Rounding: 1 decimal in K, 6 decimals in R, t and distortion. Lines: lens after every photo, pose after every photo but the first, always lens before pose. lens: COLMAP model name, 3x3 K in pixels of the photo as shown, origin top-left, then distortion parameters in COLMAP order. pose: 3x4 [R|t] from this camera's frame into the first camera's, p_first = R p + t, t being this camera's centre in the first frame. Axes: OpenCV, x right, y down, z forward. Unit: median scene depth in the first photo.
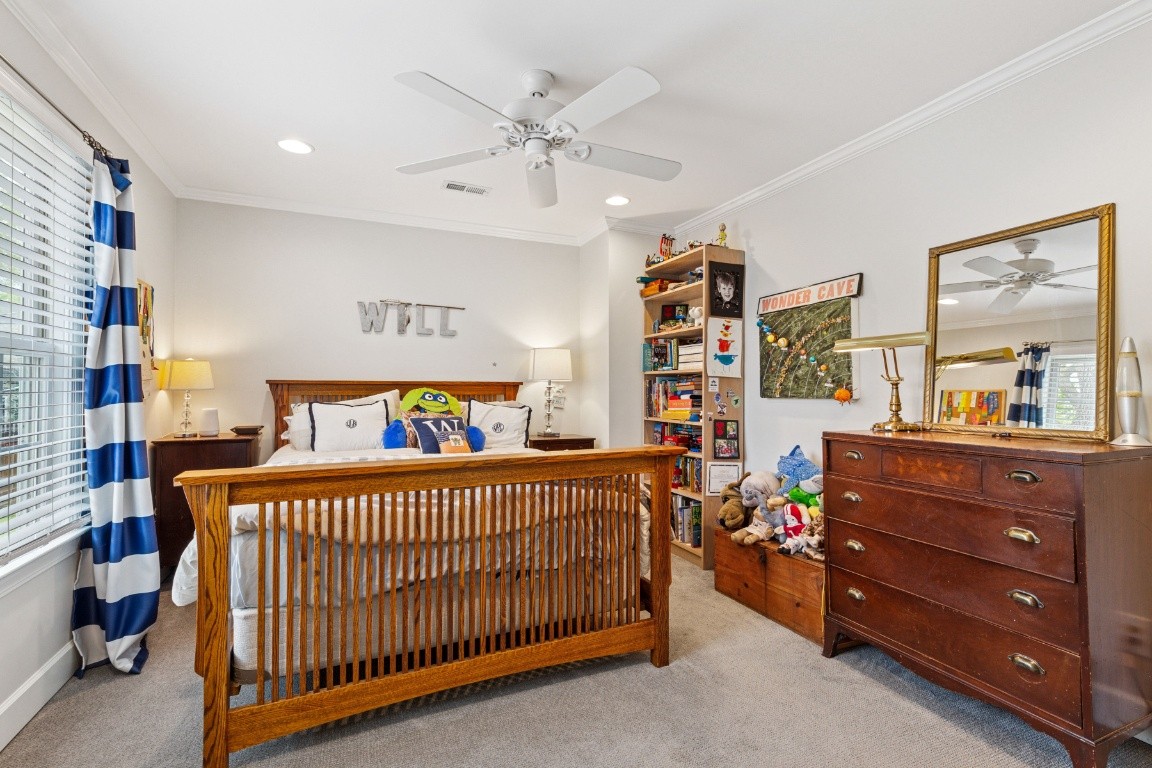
lens RADIAL K [[528.6, 0, 572.7], [0, 528.6, 387.3], [0, 0, 1]] dist [0.002459, 0.000351]
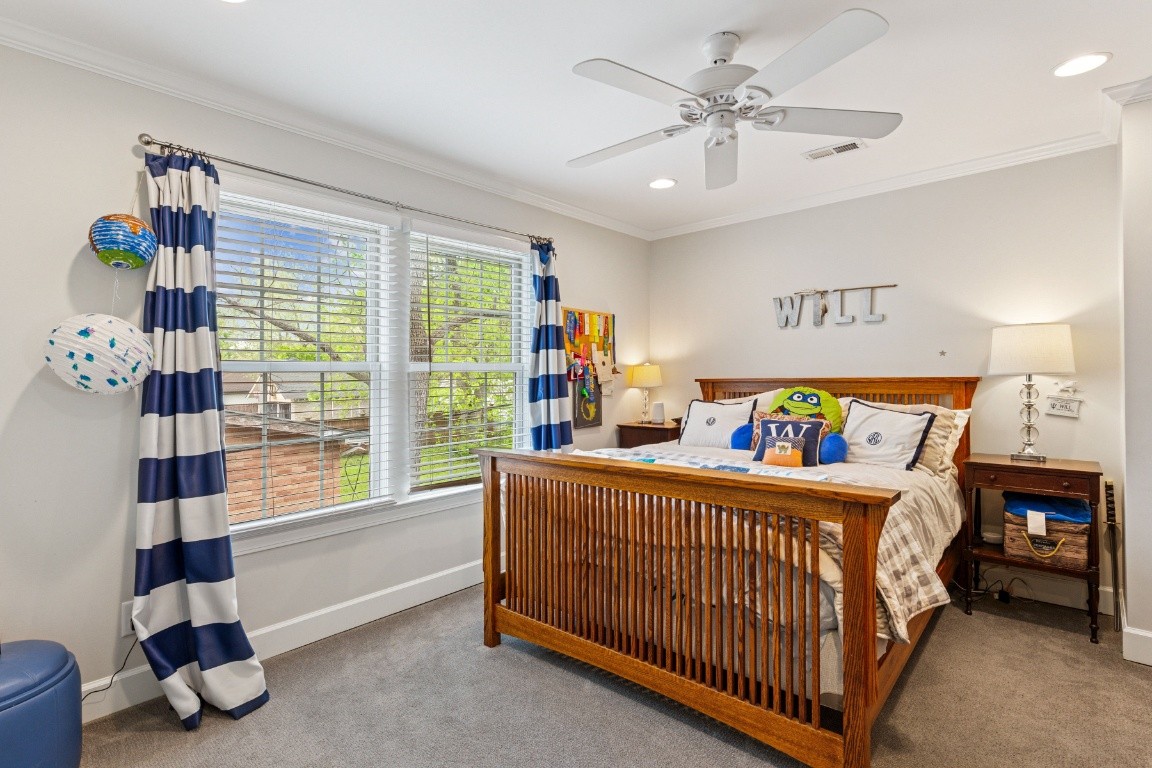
lens RADIAL K [[548.4, 0, 567.4], [0, 548.4, 377.3], [0, 0, 1]] dist [0.000794, 0.001085]
pose [[0.402800, -0.008256, -0.915251, 0.483420], [0.015325, 0.999880, -0.002275, -0.022425], [0.915160, -0.013110, 0.402879, 0.294506]]
